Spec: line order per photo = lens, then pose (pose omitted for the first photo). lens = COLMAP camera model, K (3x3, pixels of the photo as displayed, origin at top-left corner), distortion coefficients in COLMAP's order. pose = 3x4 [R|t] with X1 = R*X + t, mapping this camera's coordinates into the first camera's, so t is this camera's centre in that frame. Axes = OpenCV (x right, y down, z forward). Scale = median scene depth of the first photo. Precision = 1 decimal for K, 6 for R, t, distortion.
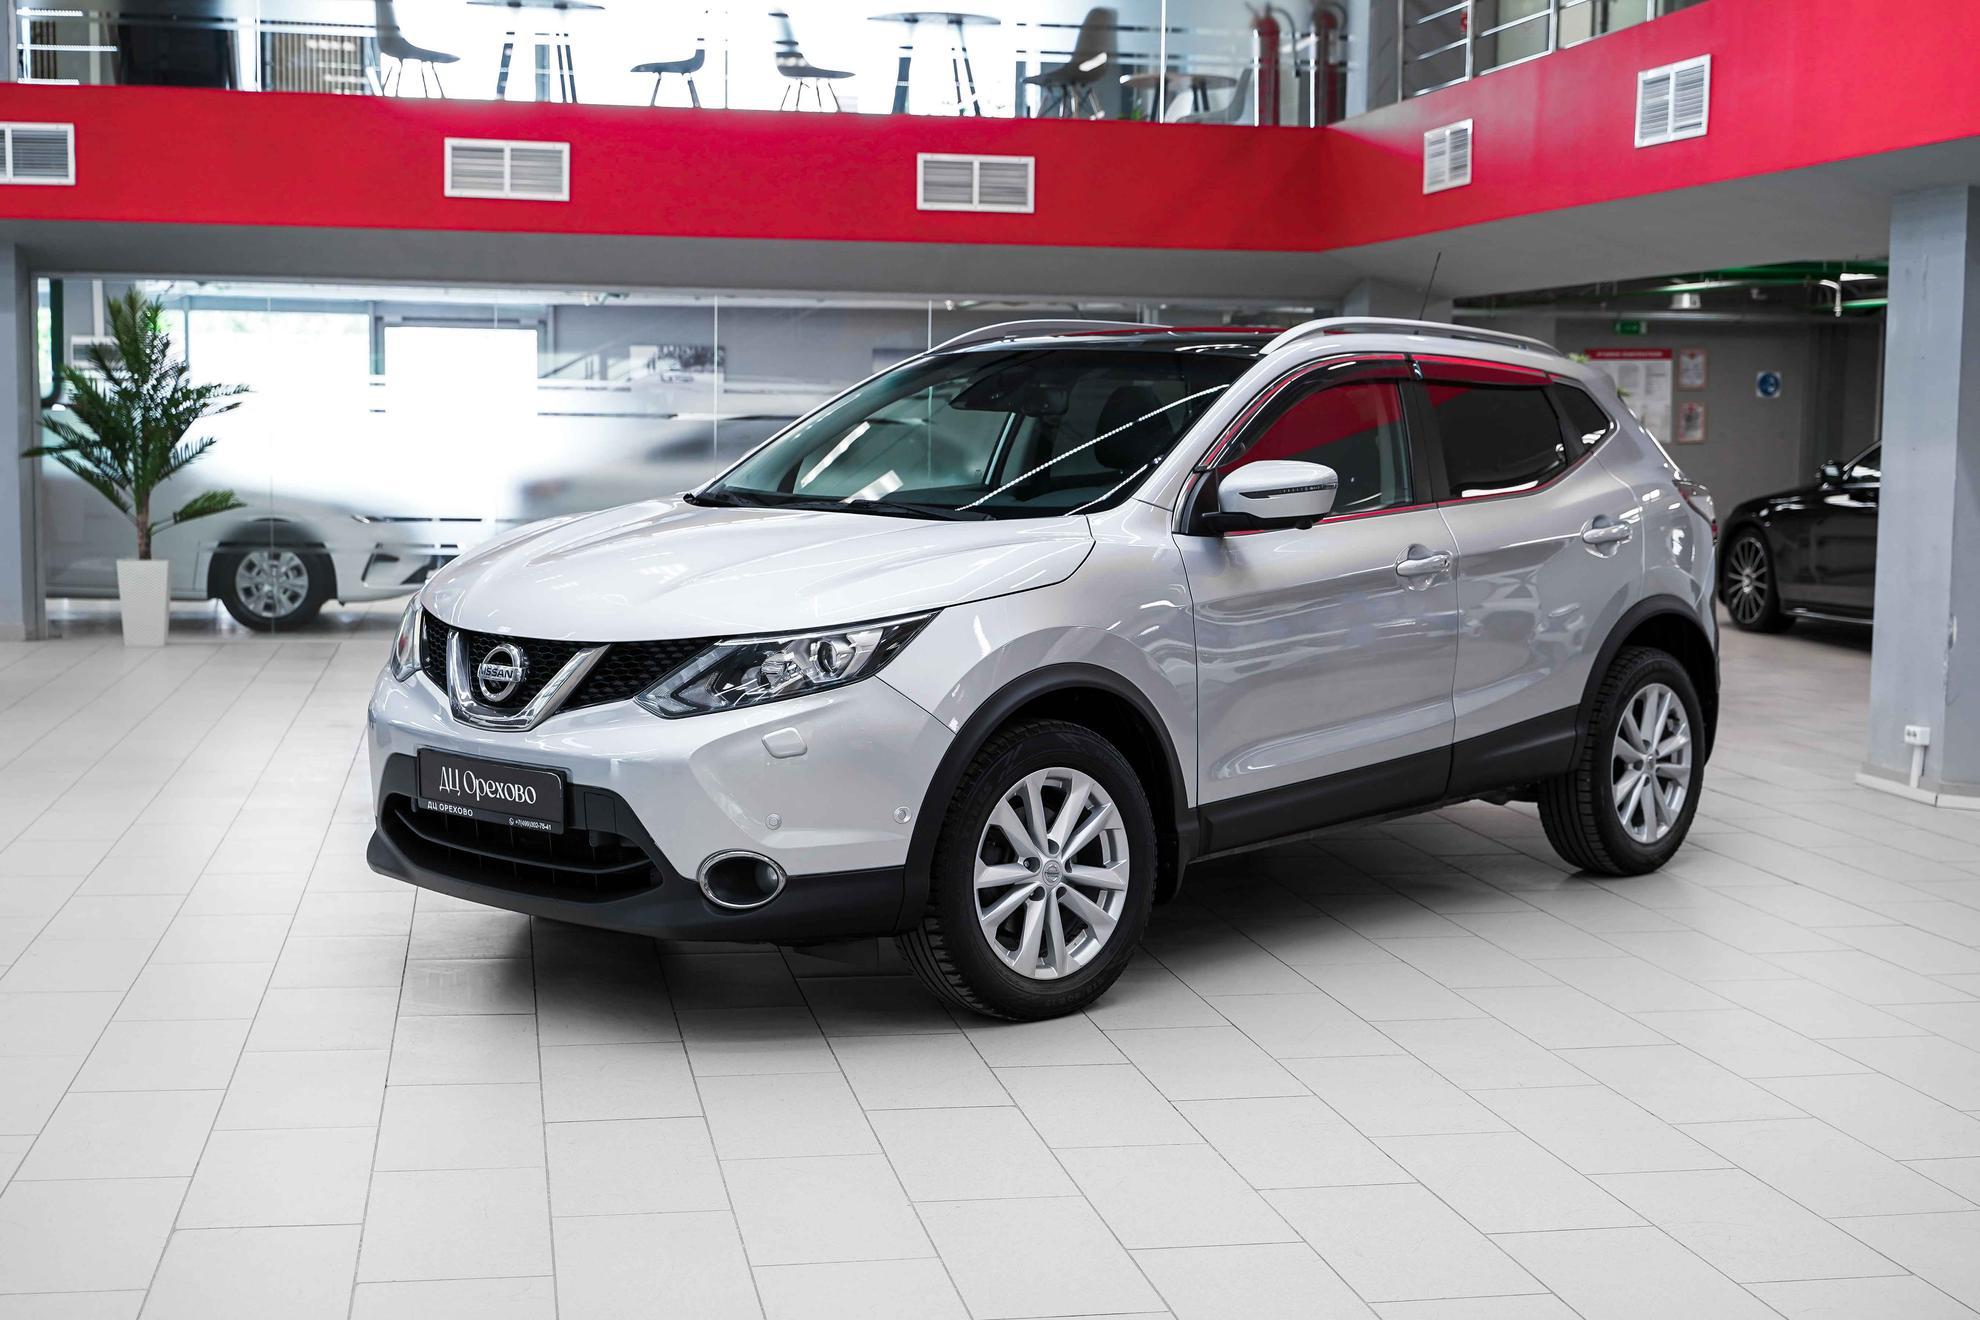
lens RADIAL K [[2439.1, 0, 988.9], [0, 2439.1, 665.5], [0, 0, 1]] dist [0.012407, -0.047721]
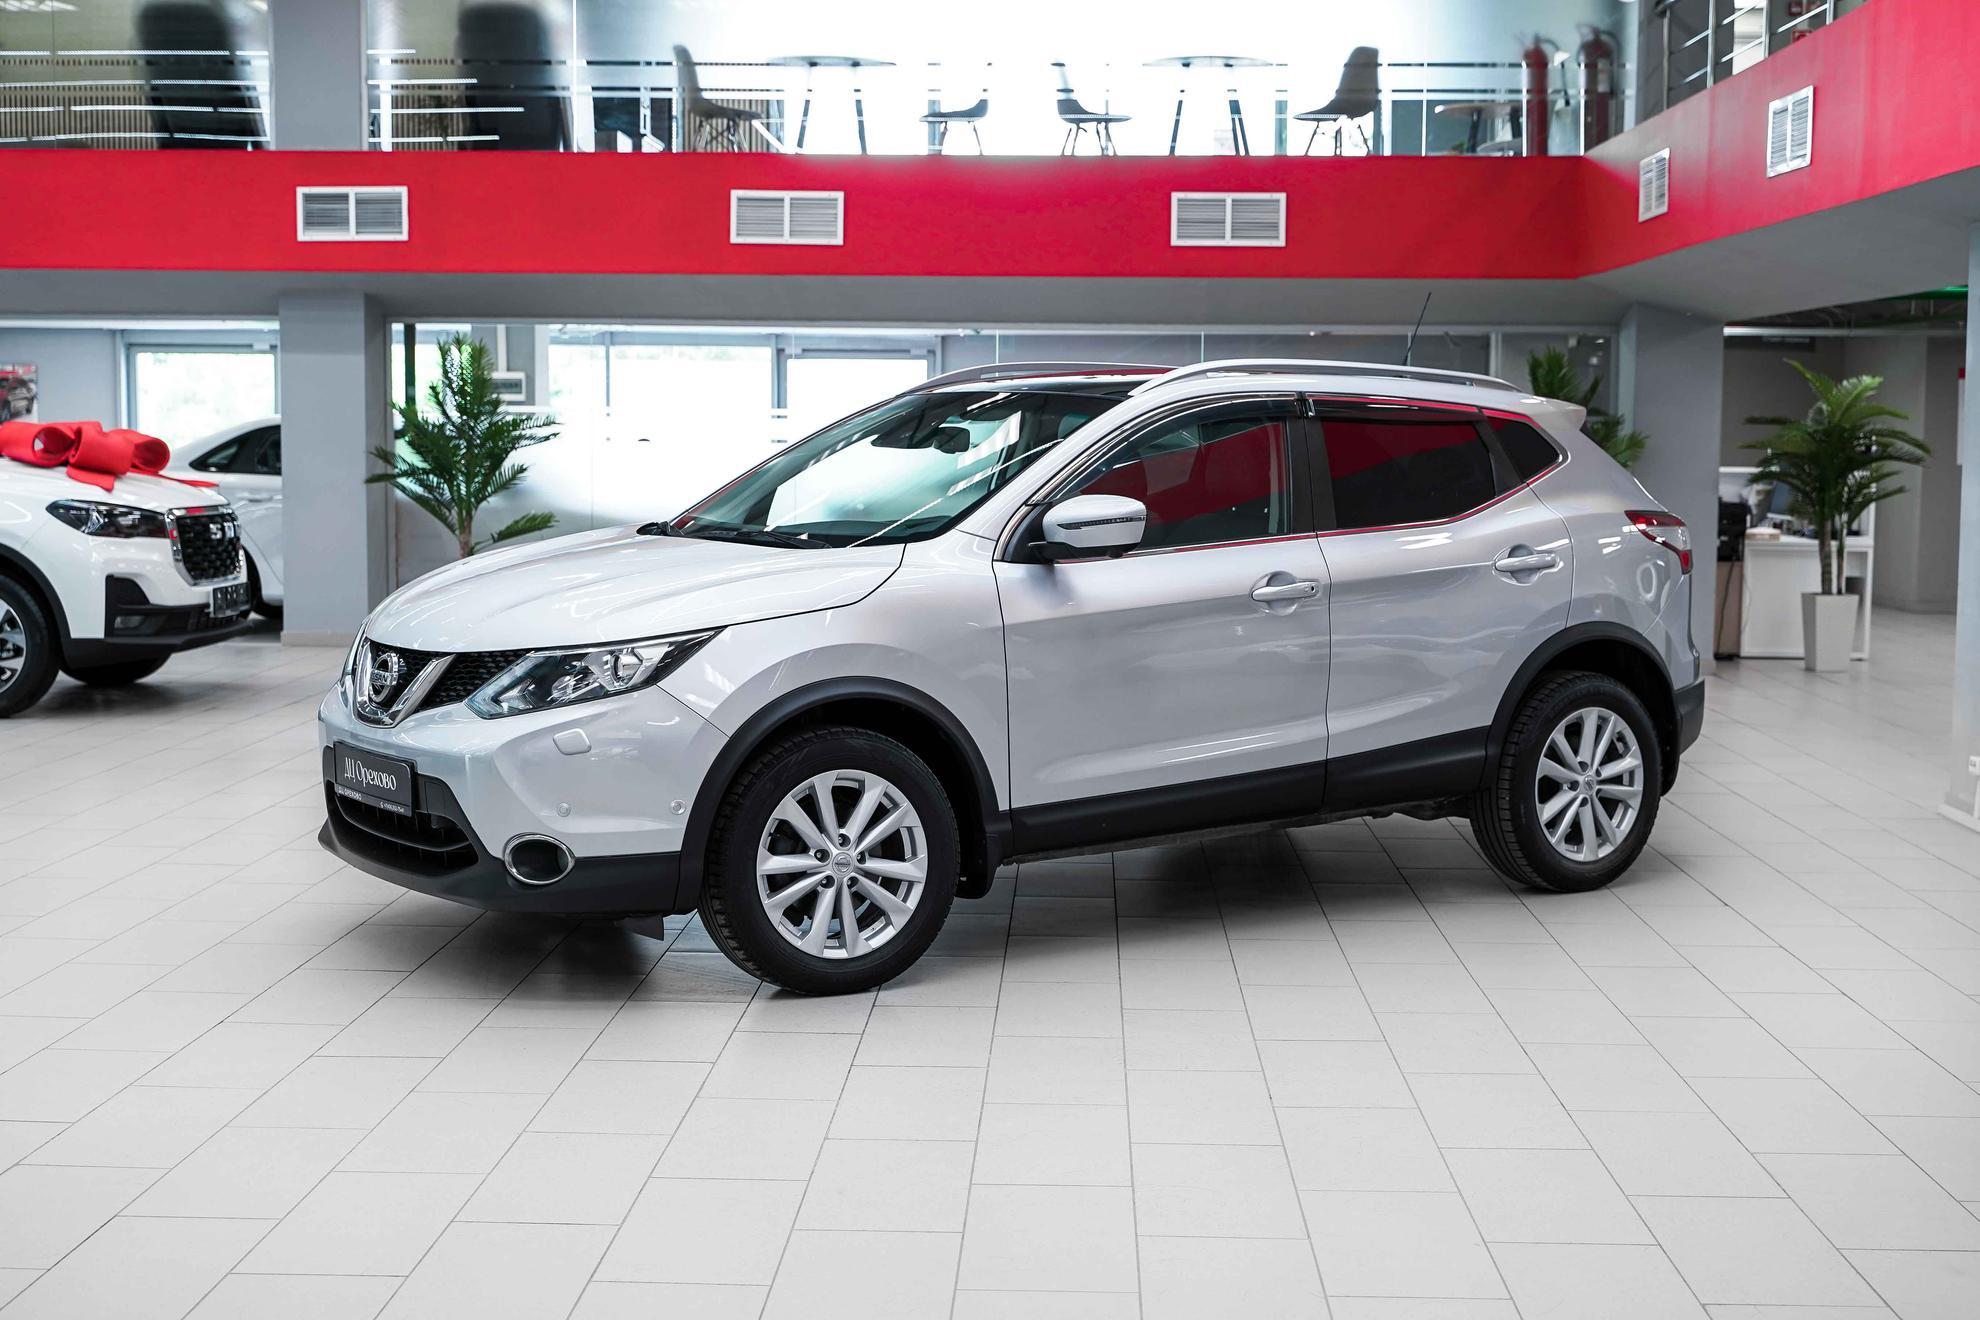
lens RADIAL K [[2391.8, 0, 976.2], [0, 2391.8, 655.4], [0, 0, 1]] dist [0.000468, 0.007249]
pose [[0.979508, 0.013809, -0.200932, 0.219314], [-0.015935, 0.999833, -0.008966, -0.001324], [0.200774, 0.011984, 0.979564, -0.045962]]
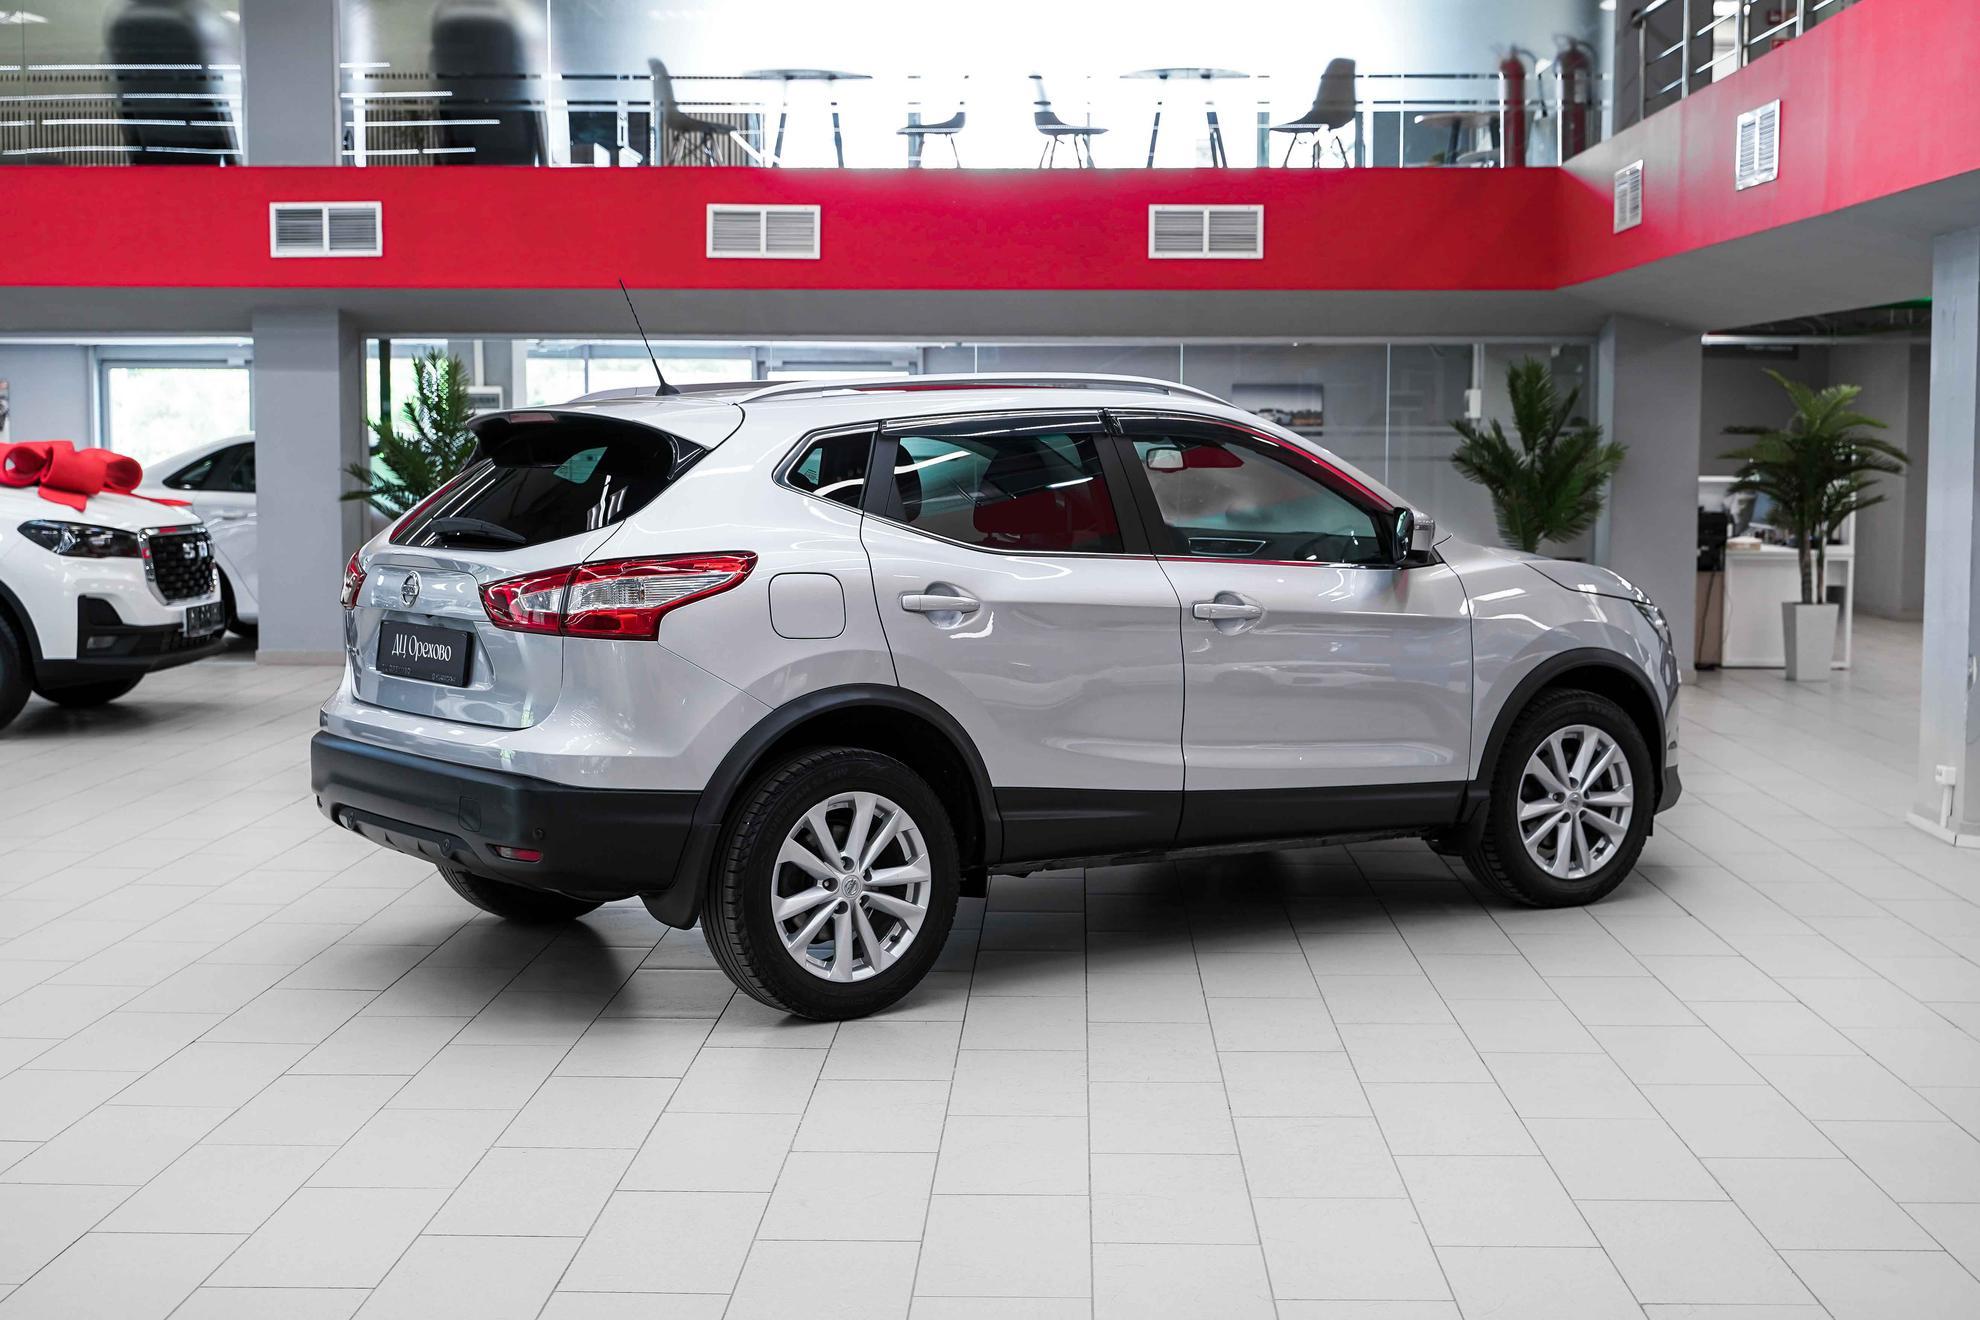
lens RADIAL K [[2416.2, 0, 990.0], [0, 2416.2, 660.0], [0, 0, 1]] dist [0.004696, -0.013773]
pose [[0.981713, 0.007256, -0.190229, 0.229629], [-0.009827, 0.999873, -0.012573, -0.002718], [0.190114, 0.014212, 0.981659, -0.060635]]
